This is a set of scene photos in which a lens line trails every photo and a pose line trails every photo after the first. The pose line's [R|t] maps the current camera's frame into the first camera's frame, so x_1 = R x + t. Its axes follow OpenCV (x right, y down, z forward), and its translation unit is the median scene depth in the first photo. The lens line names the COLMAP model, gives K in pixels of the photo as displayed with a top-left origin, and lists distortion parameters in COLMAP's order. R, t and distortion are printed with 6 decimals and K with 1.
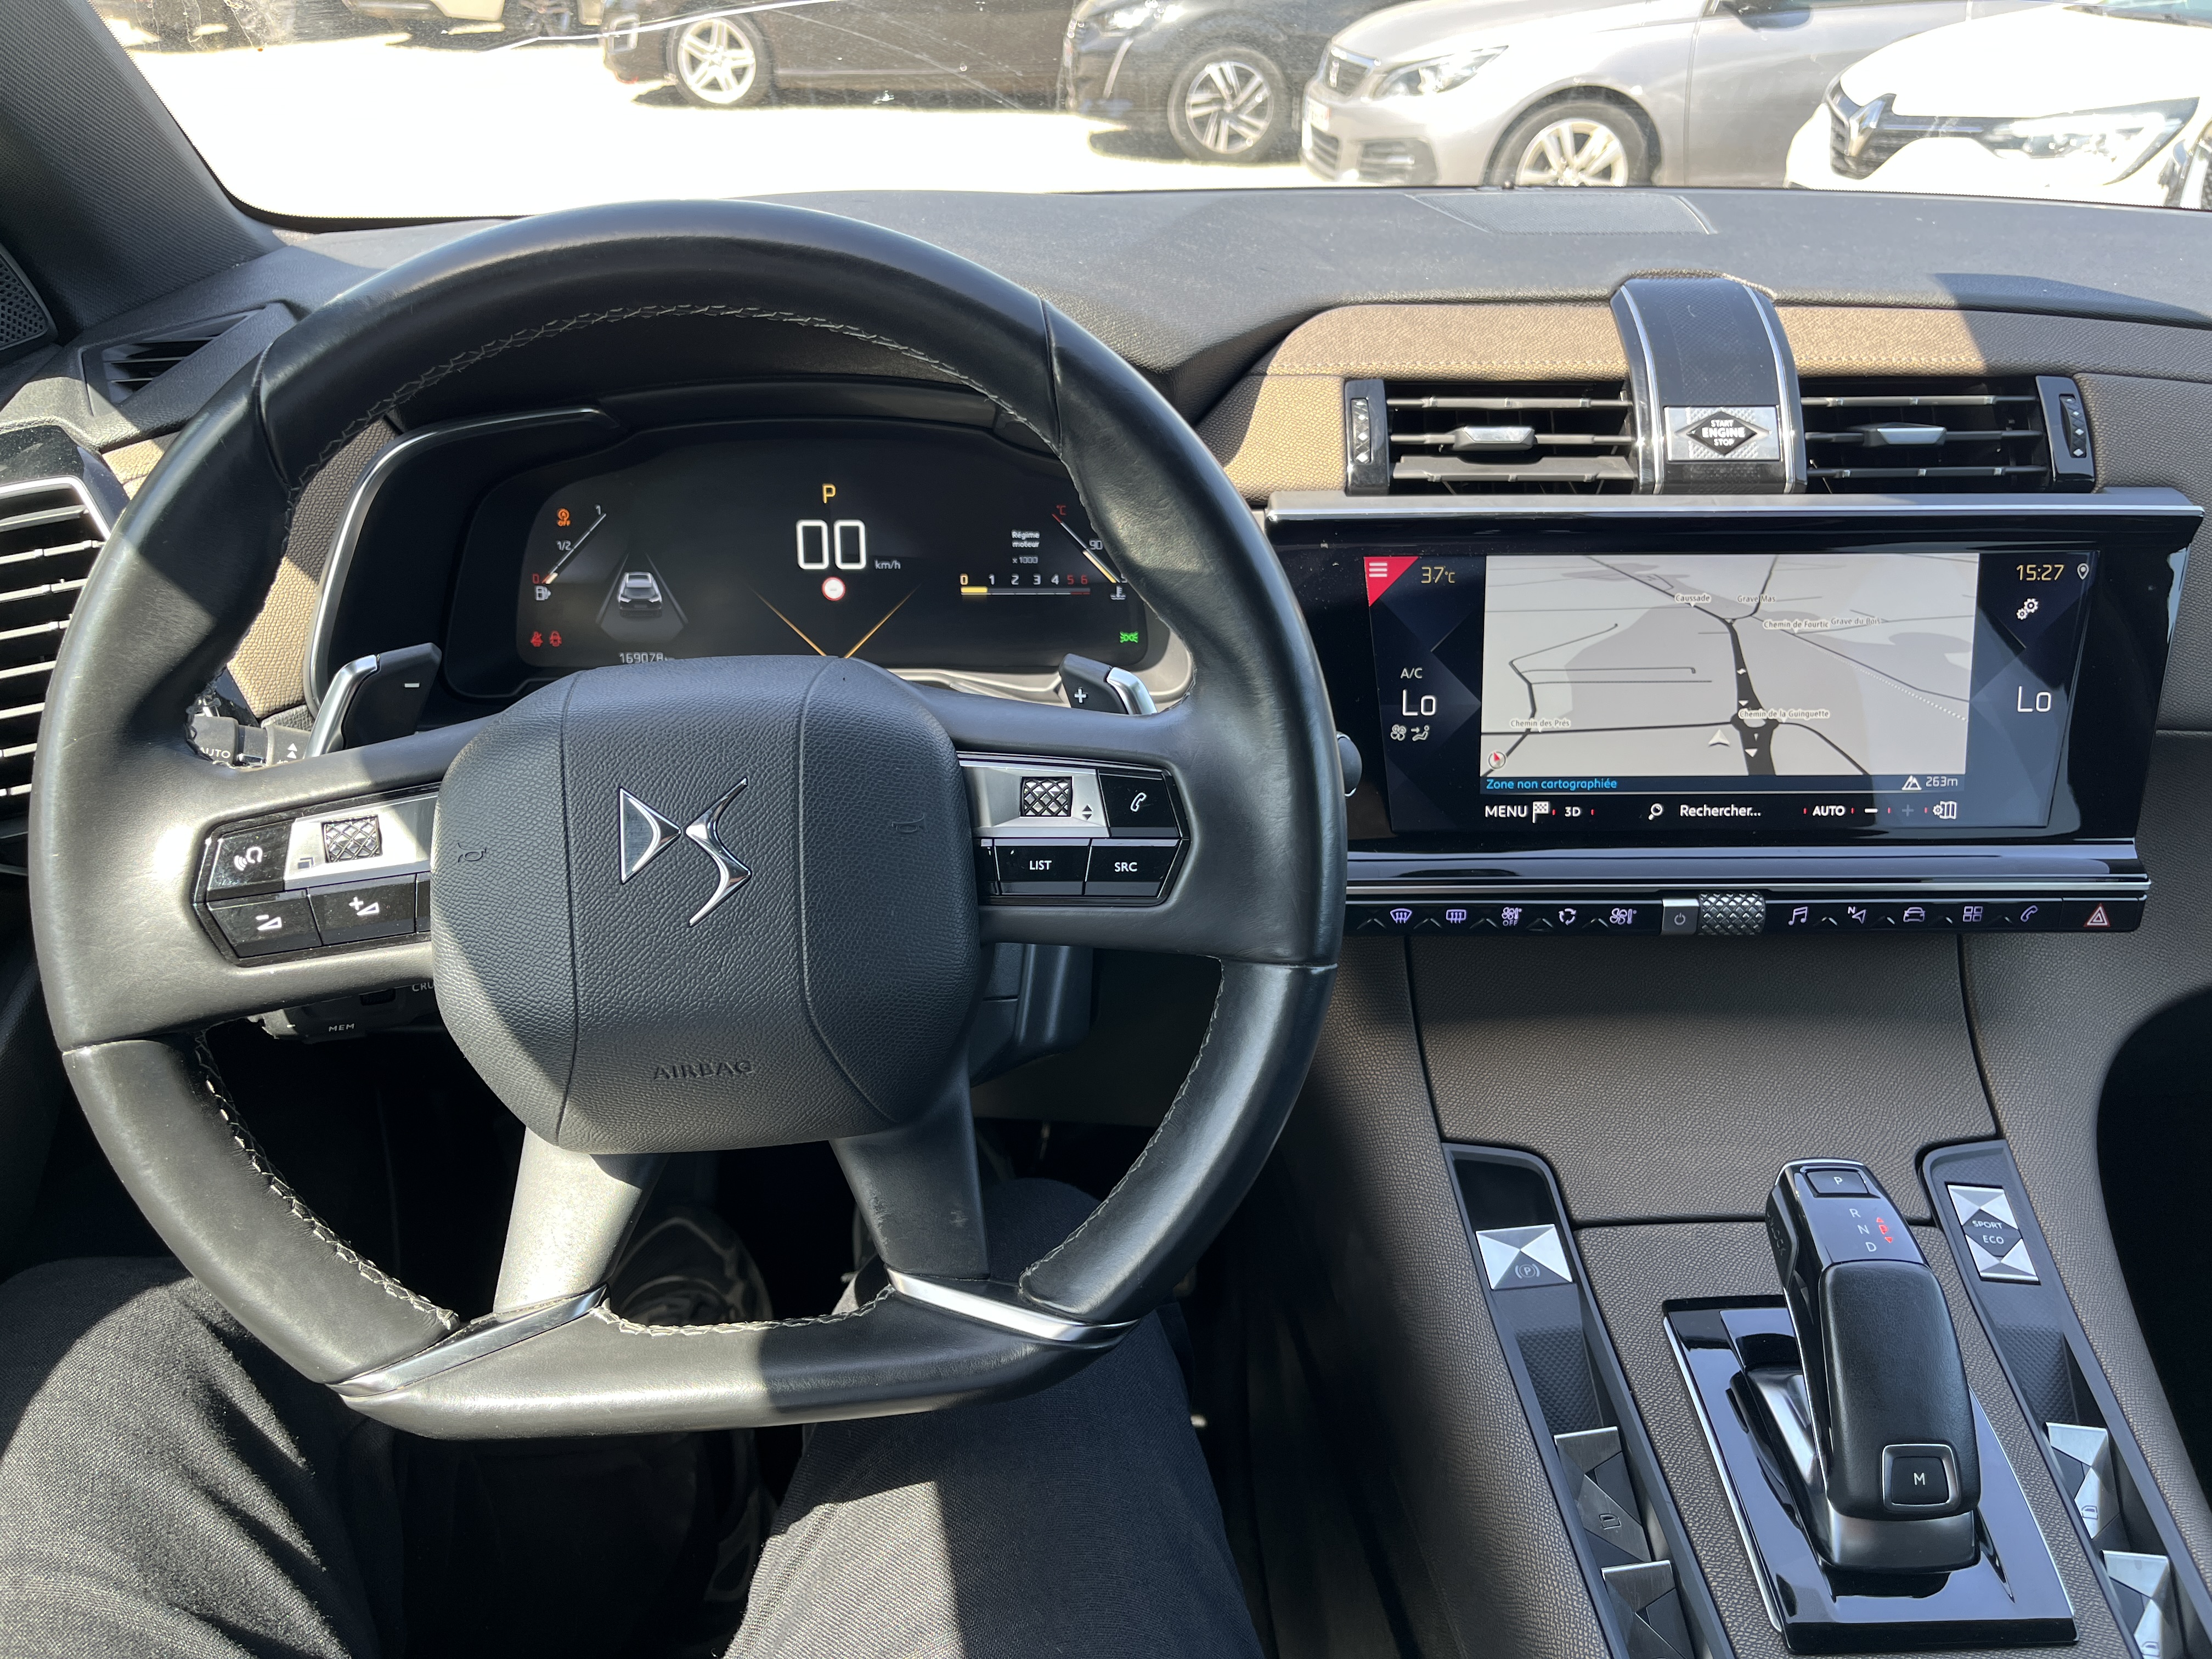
lens RADIAL K [[1681.9, 0, 1106.0], [0, 1681.9, 829.5], [0, 0, 1]] dist [0.078726, -0.101347]
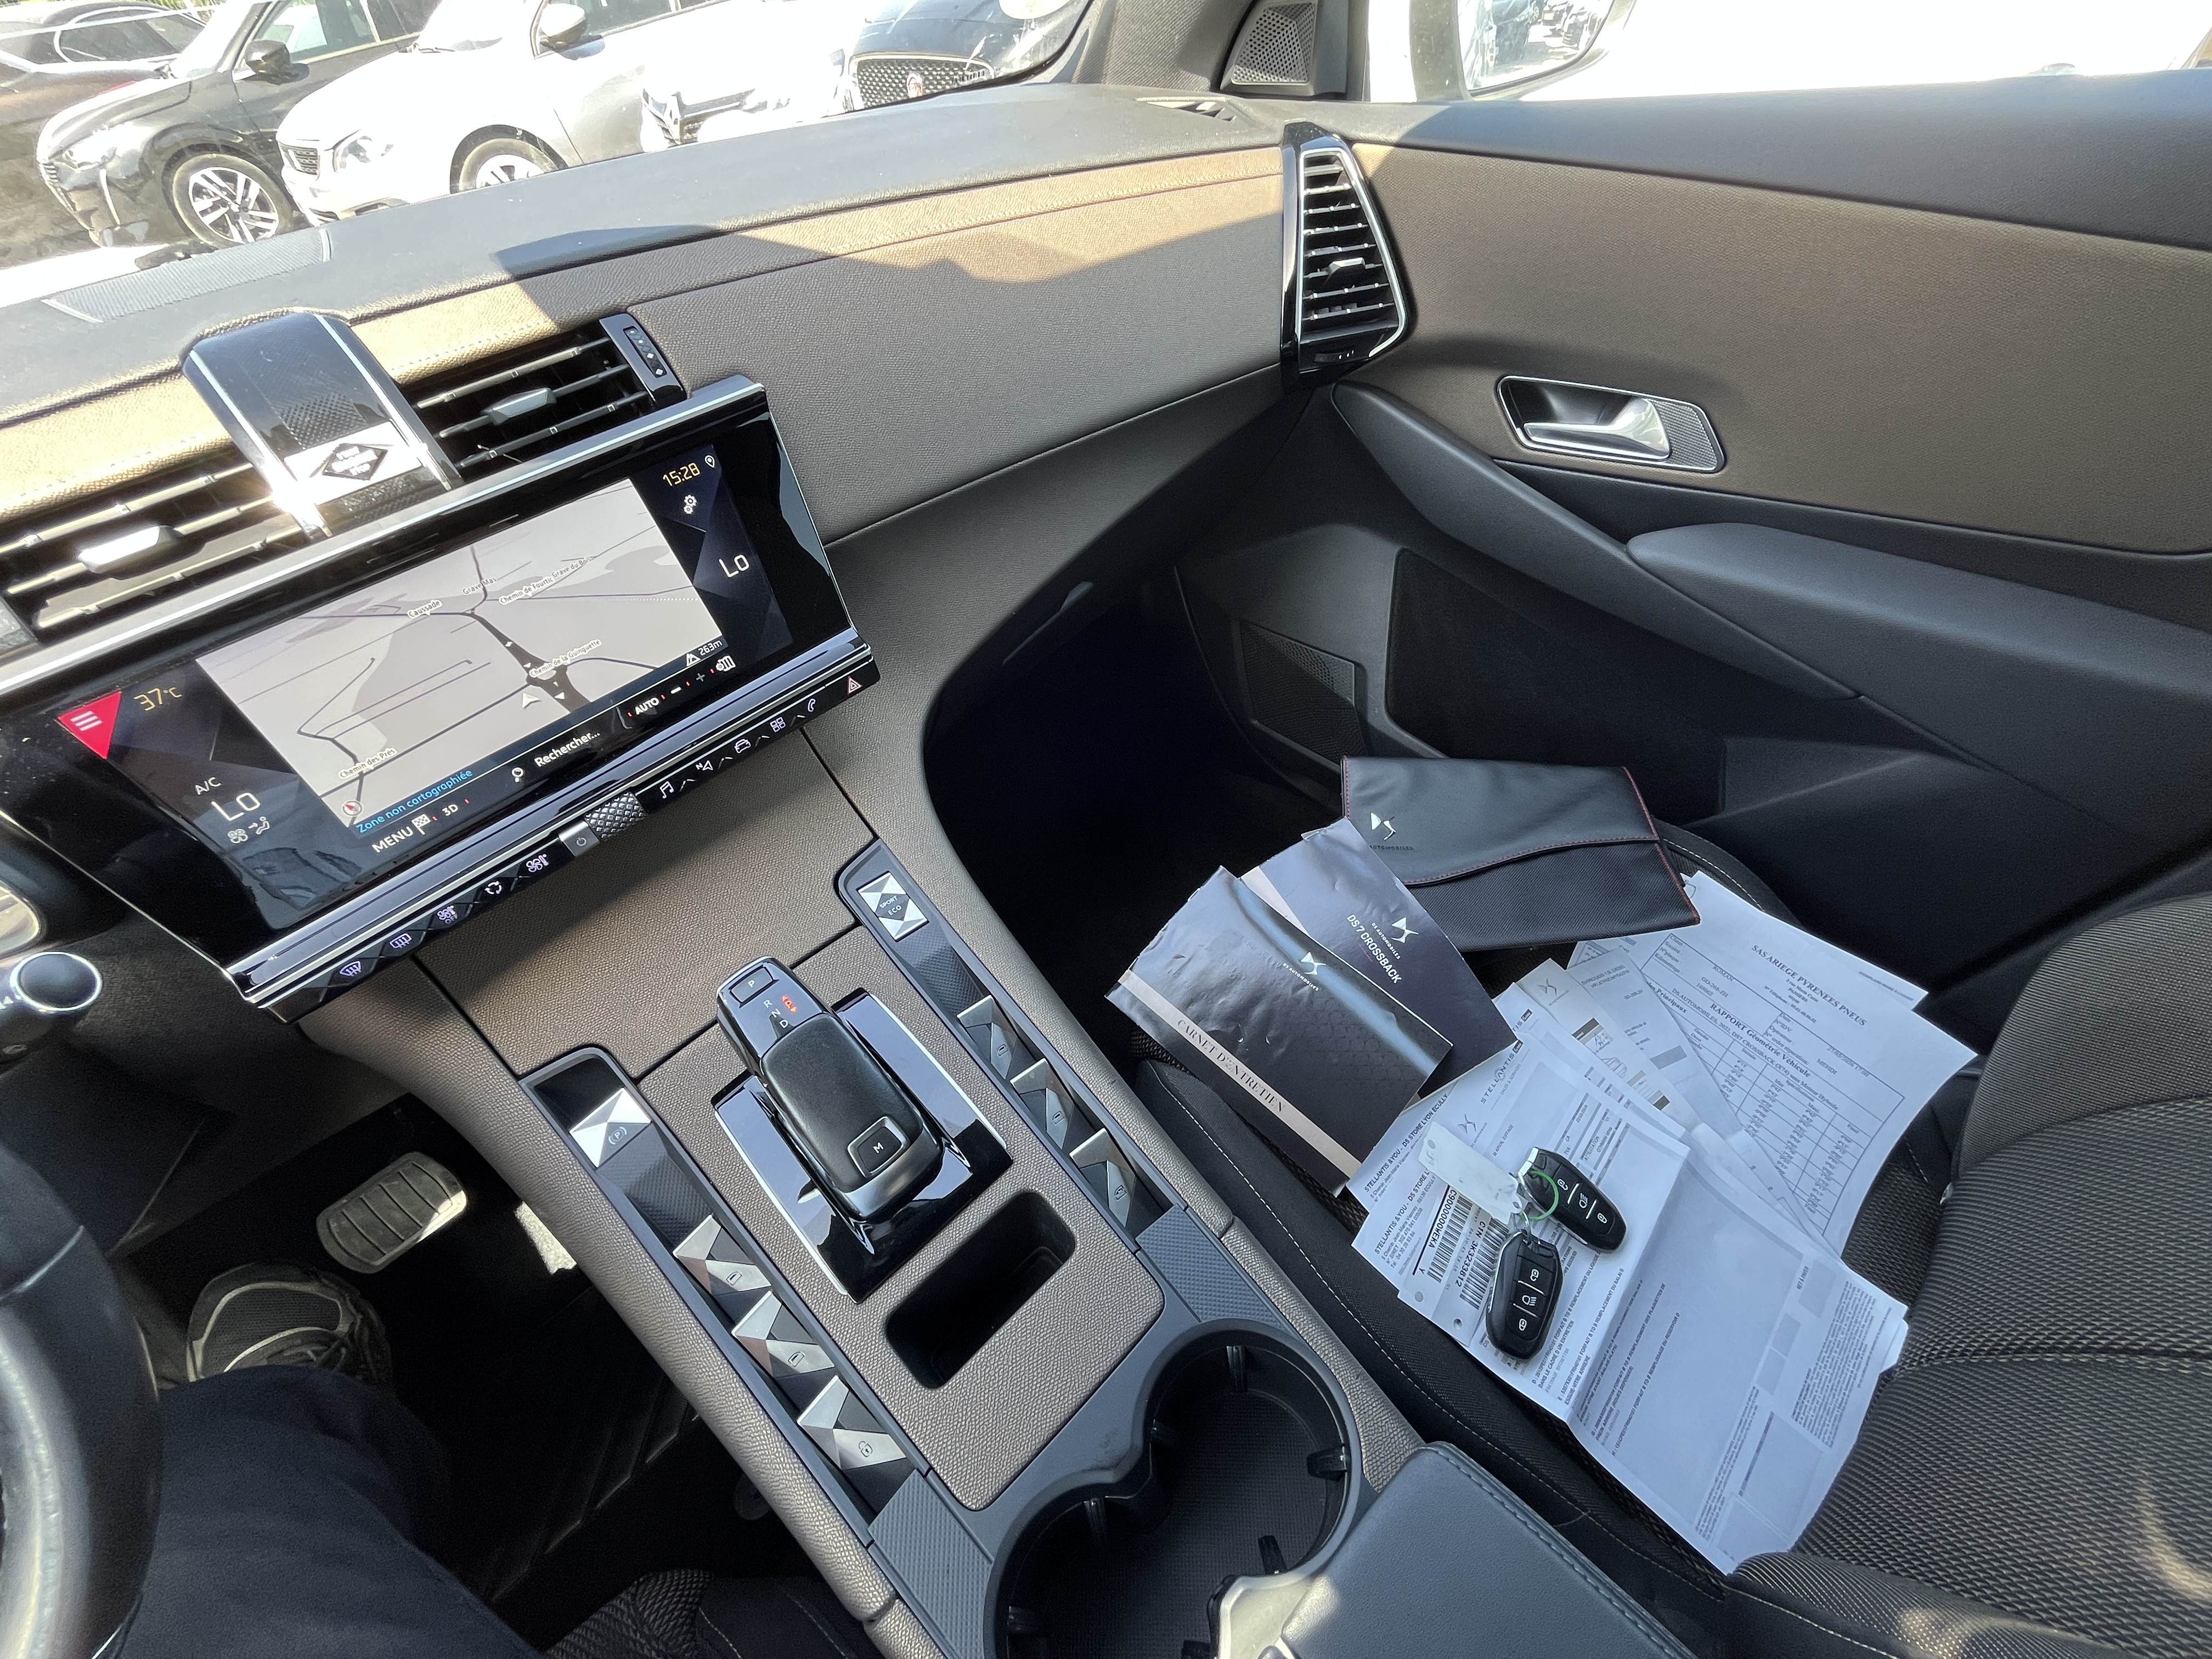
lens RADIAL K [[909.0, 0, 1104.3], [0, 909.0, 827.5], [0, 0, 1]] dist [-0.003213, 0.000354]
pose [[0.741148, -0.543140, 0.394587, 0.361371], [0.417520, 0.833176, 0.362623, -0.040405], [-0.525715, -0.104009, 0.844278, 0.200593]]
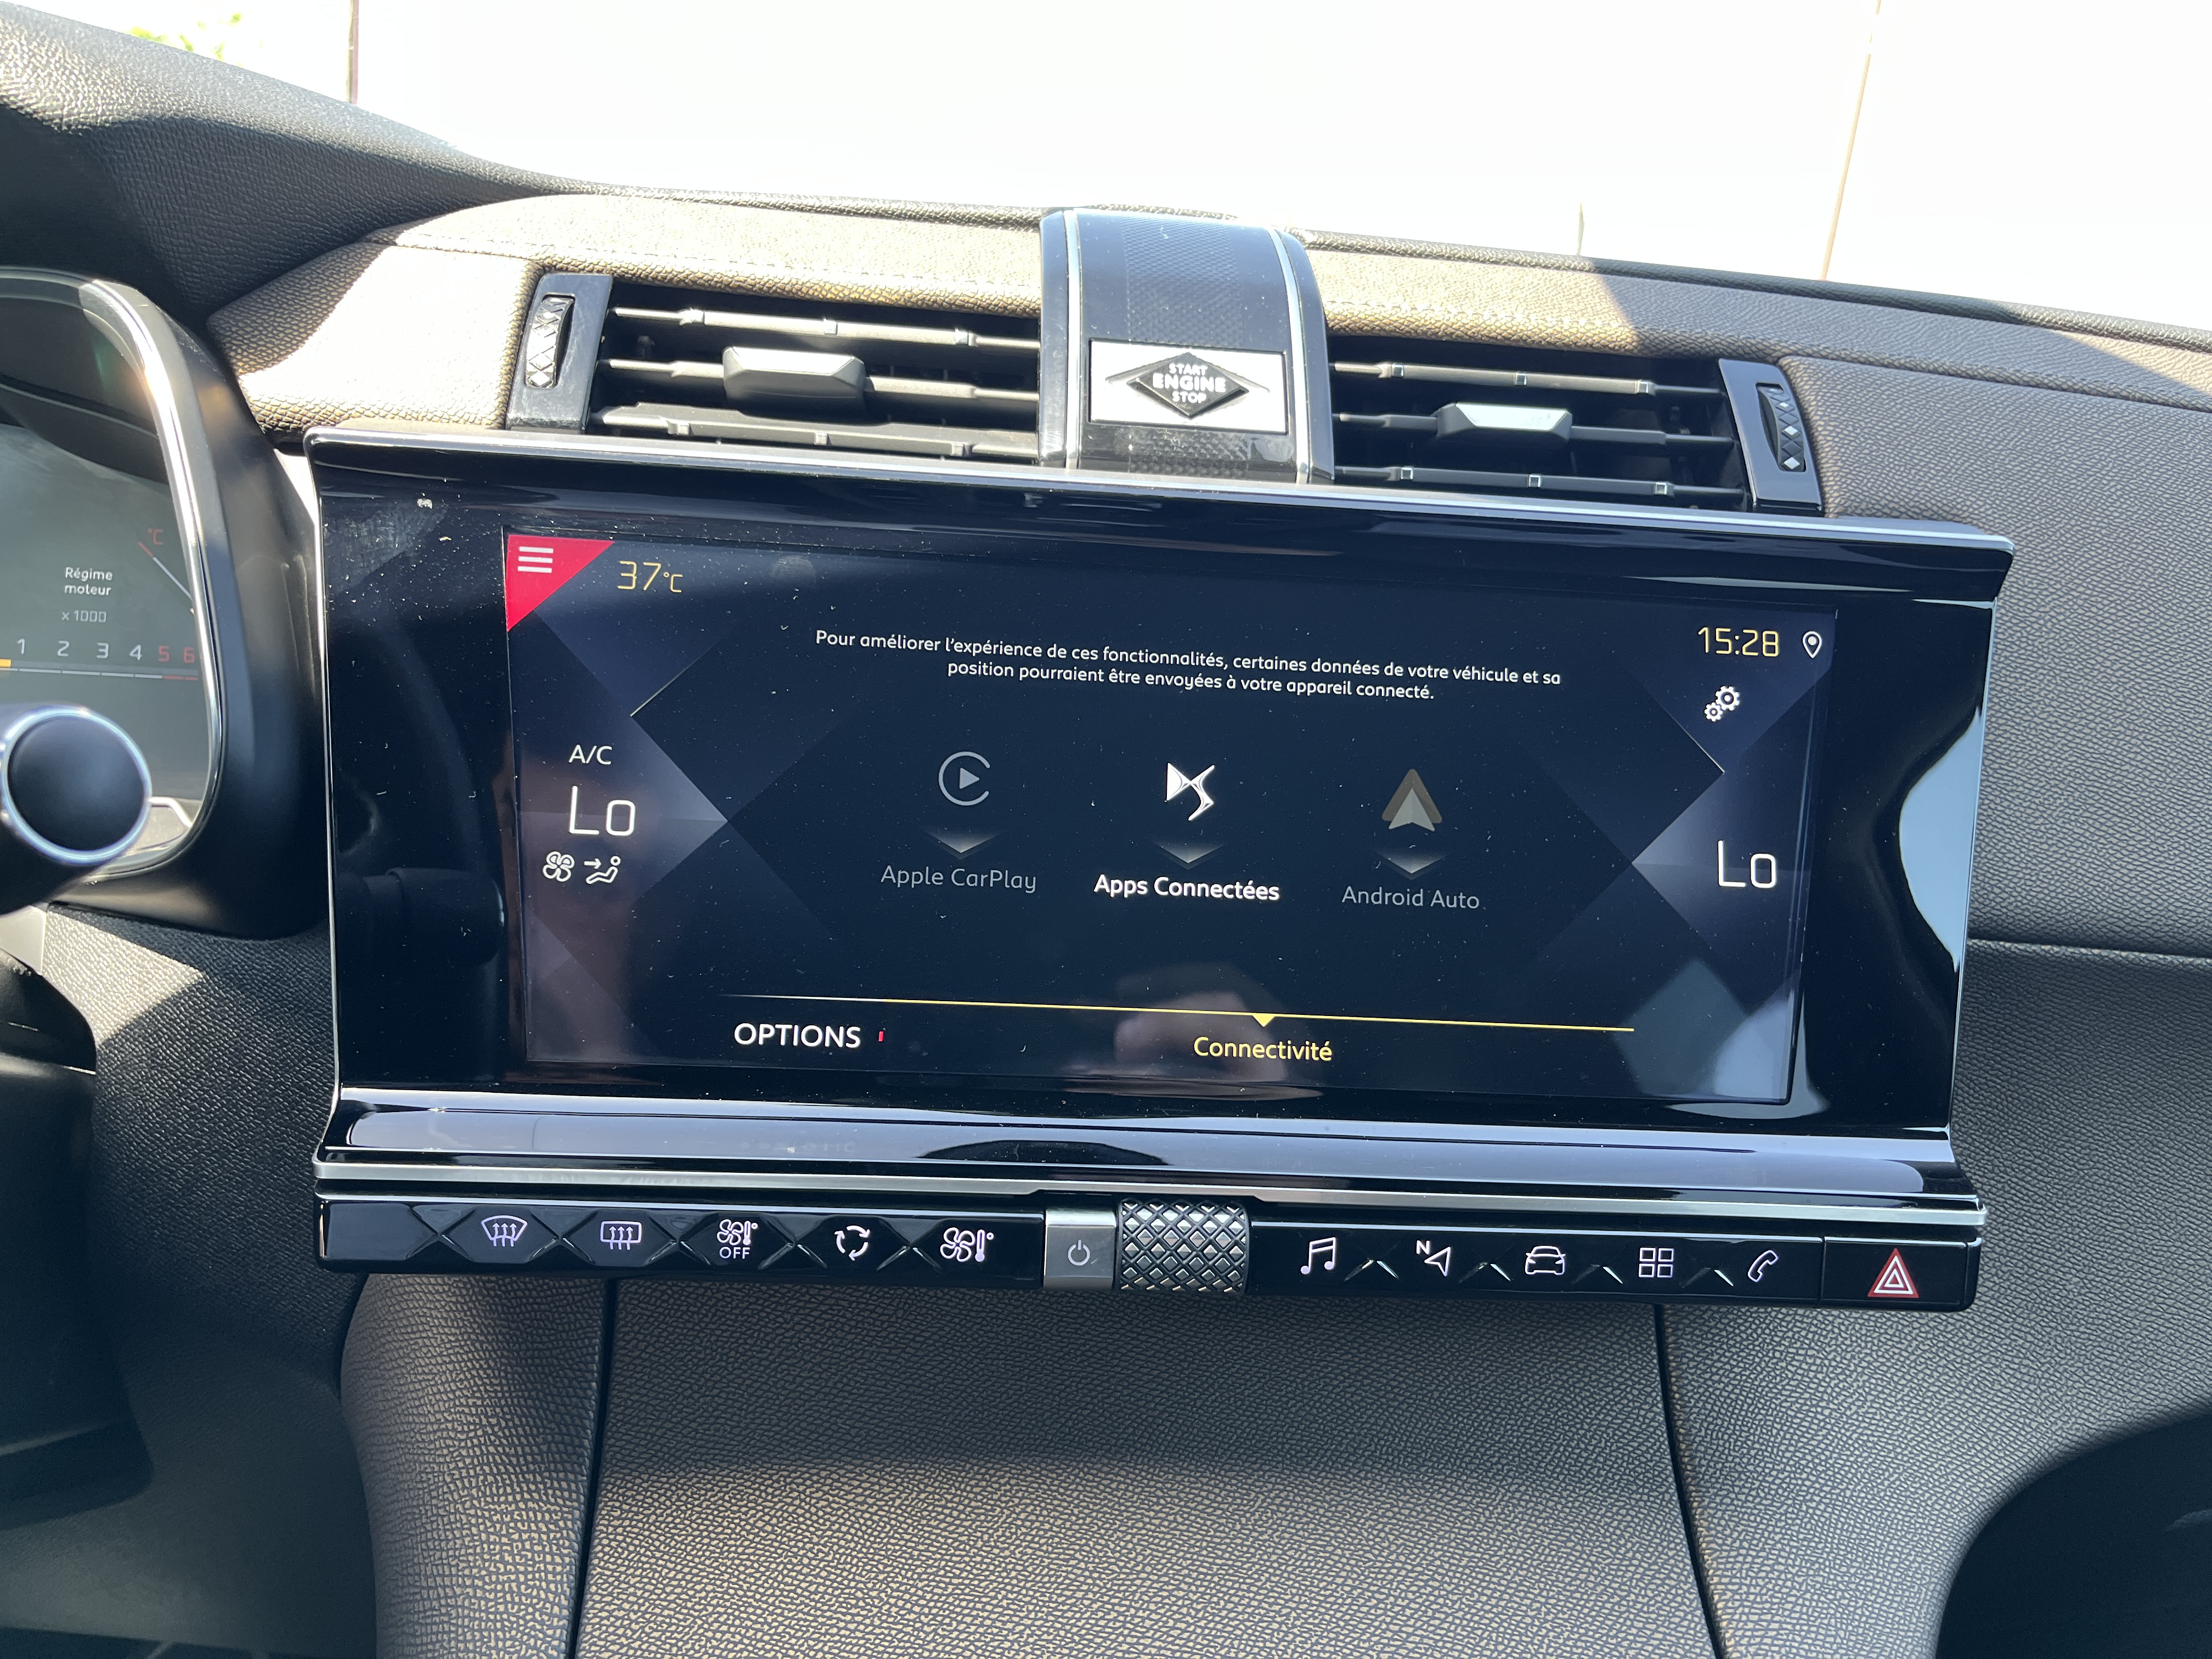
lens RADIAL K [[1710.3, 0, 1105.3], [0, 1710.3, 840.4], [0, 0, 1]] dist [0.003782, 0.001086]
pose [[0.997305, 0.044582, 0.058277, 0.307209], [-0.028254, 0.966336, -0.255728, 0.062640], [-0.067716, 0.253392, 0.964991, 0.483484]]
